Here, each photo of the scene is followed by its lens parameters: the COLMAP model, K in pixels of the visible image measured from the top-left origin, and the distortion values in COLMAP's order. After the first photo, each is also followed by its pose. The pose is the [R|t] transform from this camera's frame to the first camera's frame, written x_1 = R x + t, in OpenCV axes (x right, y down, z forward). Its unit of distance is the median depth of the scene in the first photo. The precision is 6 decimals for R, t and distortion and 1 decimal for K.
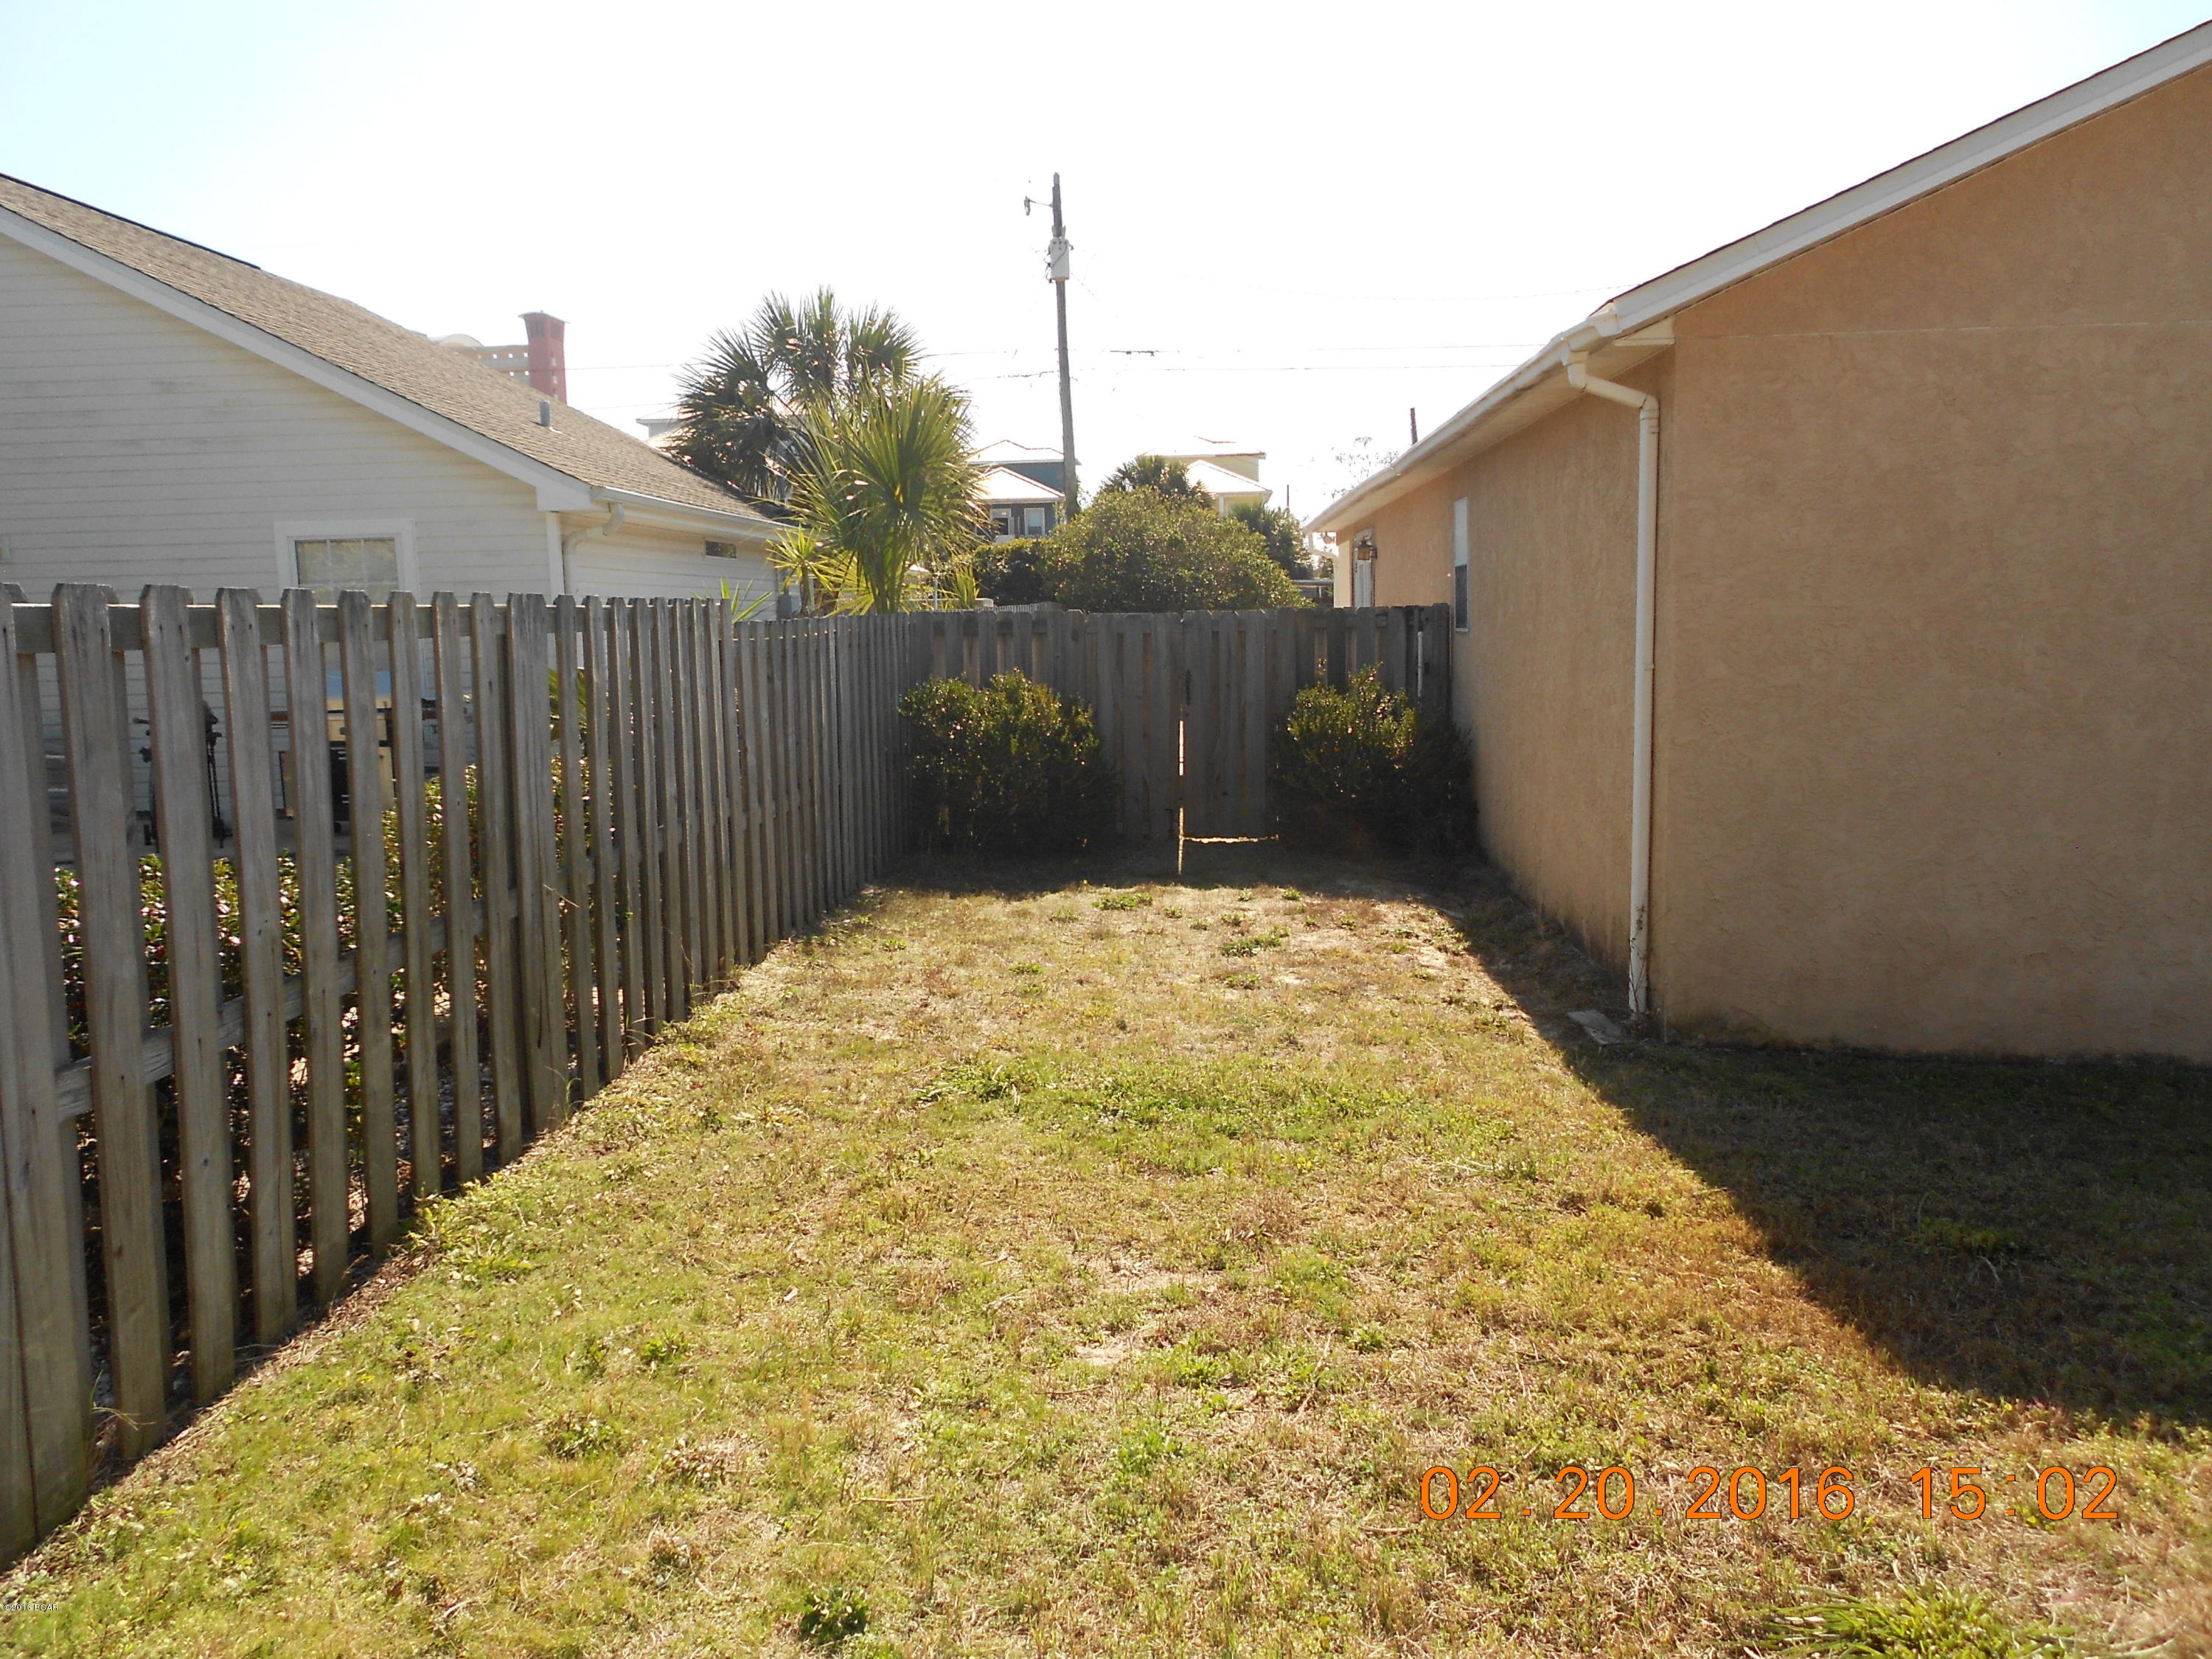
lens RADIAL K [[1684.2, 0, 1106.0], [0, 1684.2, 830.7], [0, 0, 1]] dist [-0.007162, -0.000983]
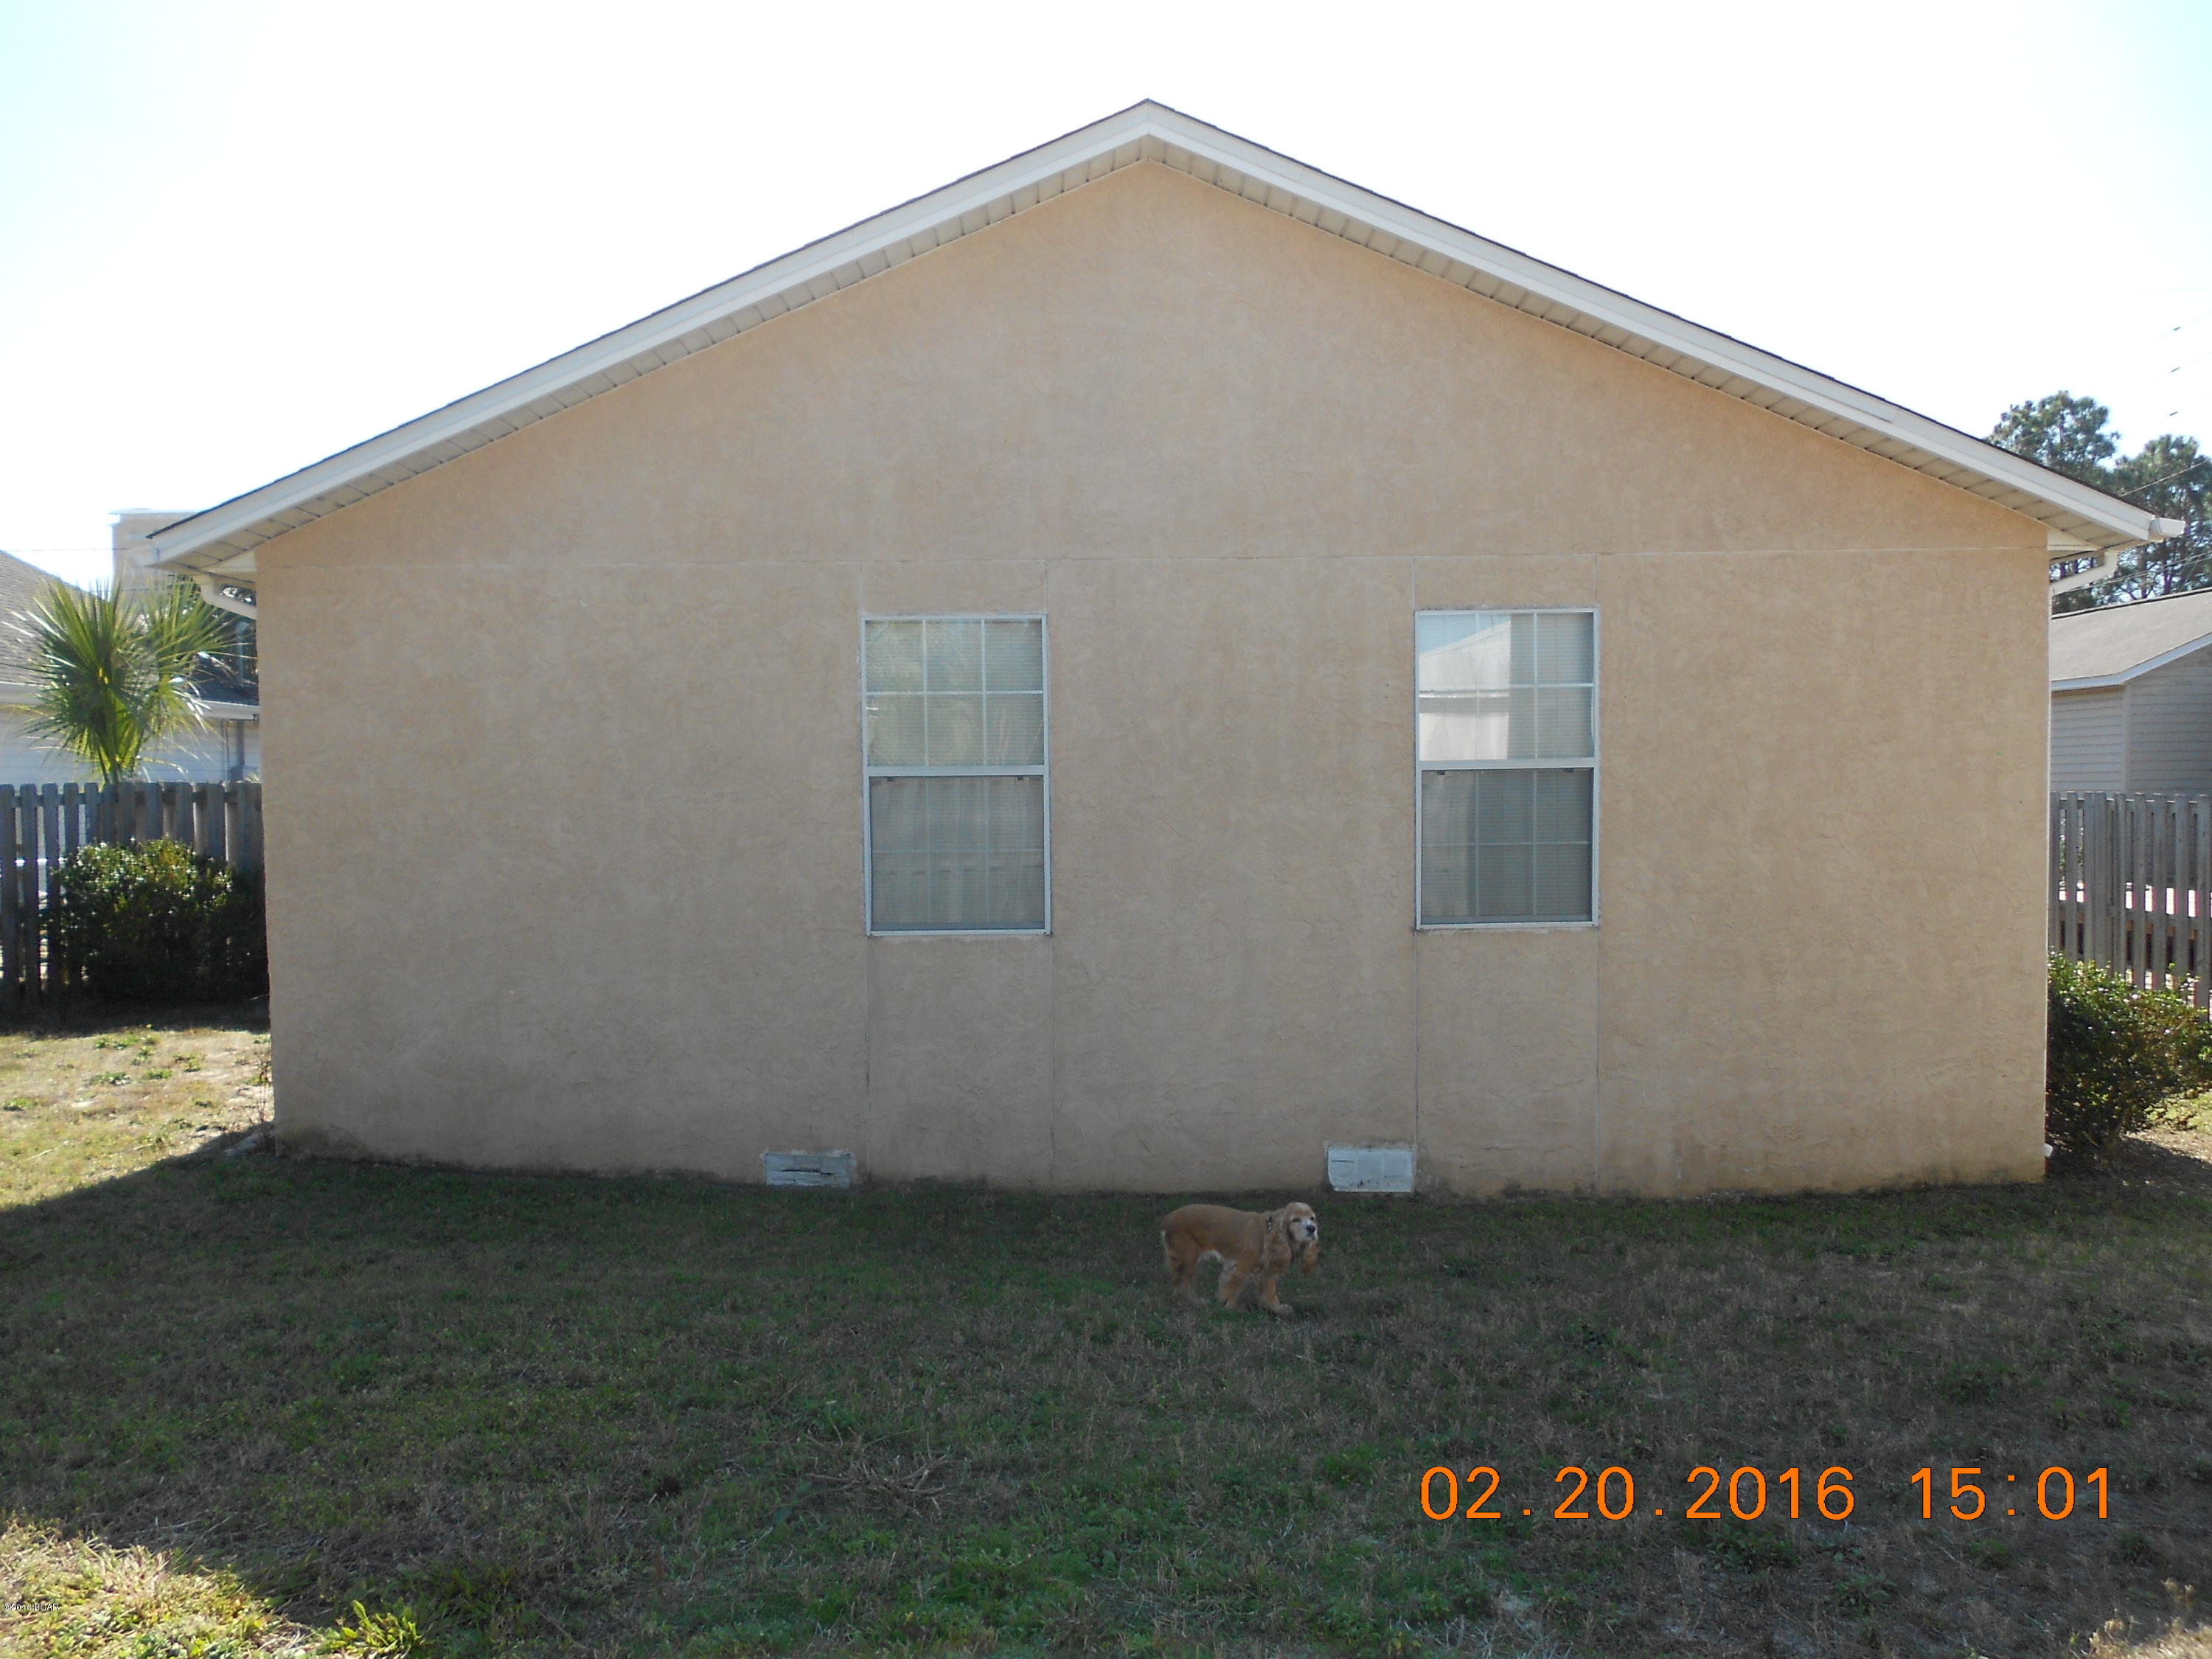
lens RADIAL K [[1684.2, 0, 1107.2], [0, 1684.2, 828.1], [0, 0, 1]] dist [-0.007162, -0.000983]
pose [[0.998885, 0.017378, 0.043896, 0.885337], [-0.013645, 0.996377, -0.083948, -0.011381], [-0.045196, 0.083255, 0.995503, -0.216081]]
